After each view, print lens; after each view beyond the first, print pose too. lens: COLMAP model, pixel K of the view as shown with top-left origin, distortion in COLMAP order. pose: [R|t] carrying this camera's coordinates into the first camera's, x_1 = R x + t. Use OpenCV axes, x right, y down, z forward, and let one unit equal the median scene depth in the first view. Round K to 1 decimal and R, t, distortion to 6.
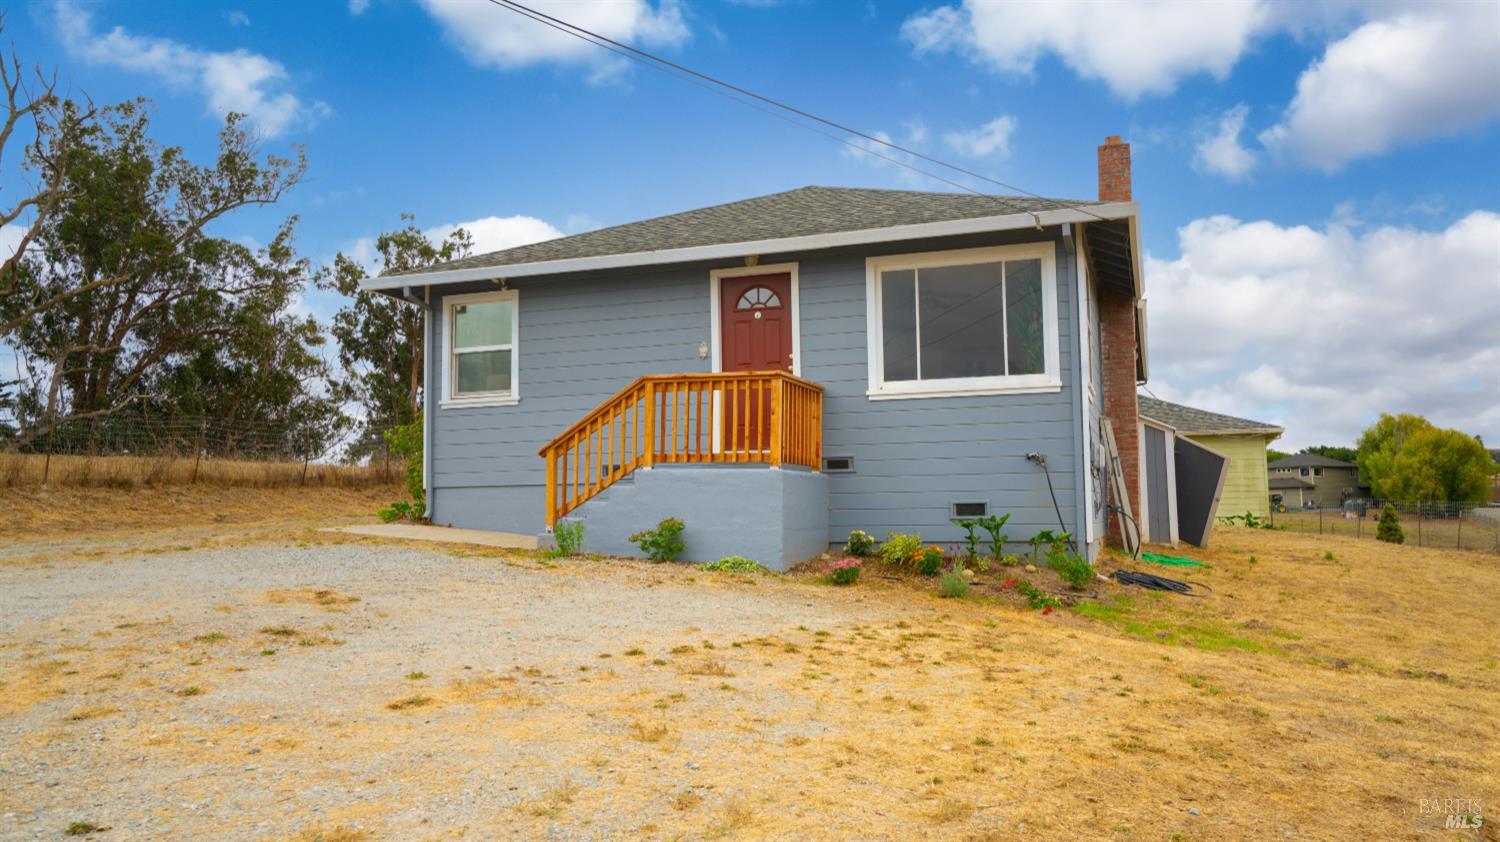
lens RADIAL K [[1169.2, 0, 746.2], [0, 1169.2, 420.0], [0, 0, 1]] dist [0.029027, 0.015575]
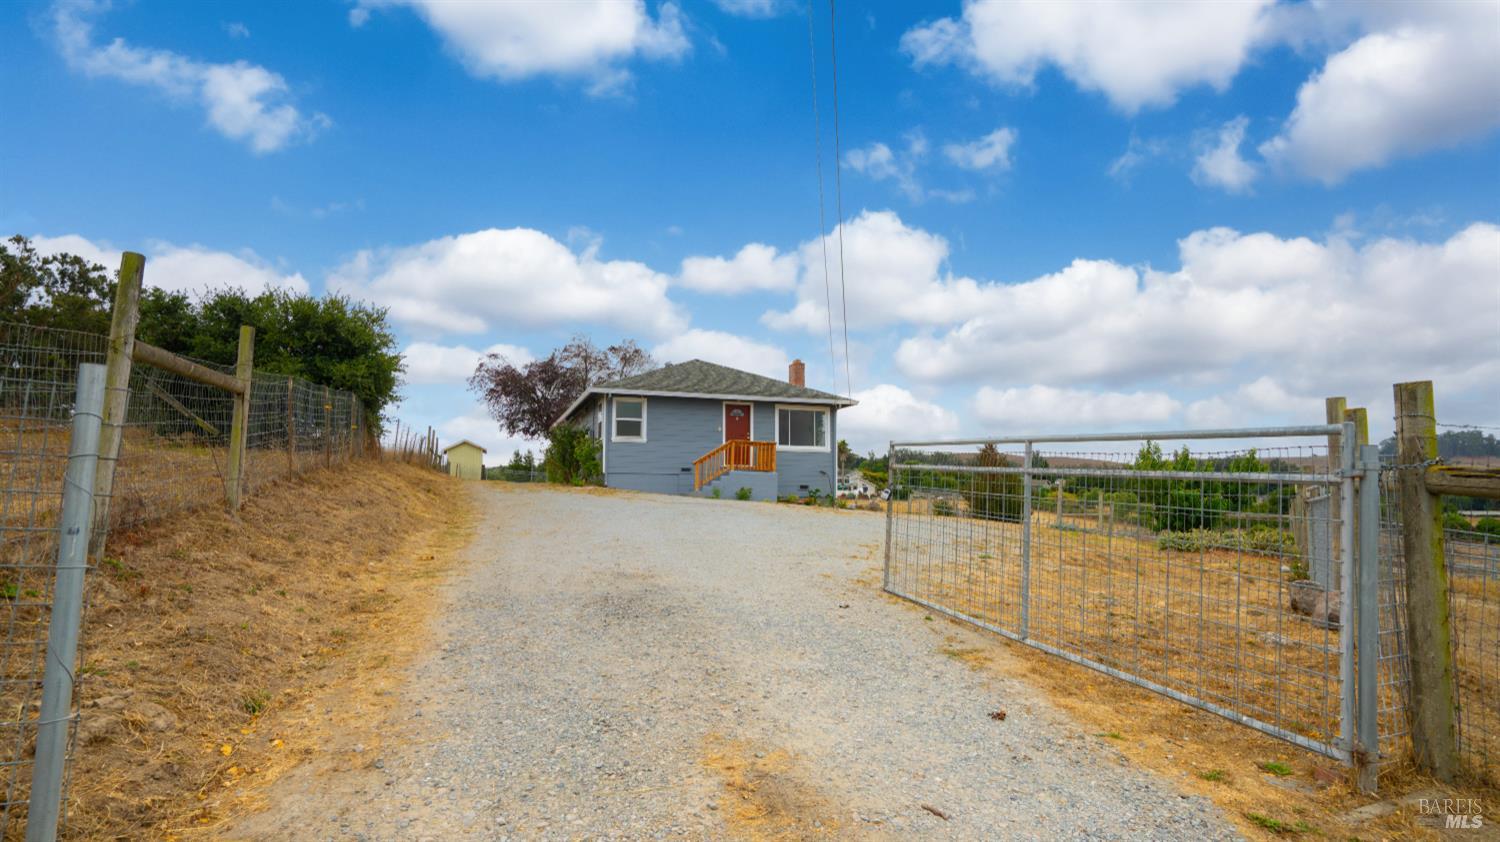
lens RADIAL K [[849.6, 0, 738.7], [0, 849.6, 433.4], [0, 0, 1]] dist [-0.005394, 0.004416]
pose [[0.789293, 0.067677, 0.610276, -1.206501], [-0.068466, 0.997410, -0.022059, -0.006671], [-0.610188, -0.024372, 0.791882, -0.642589]]
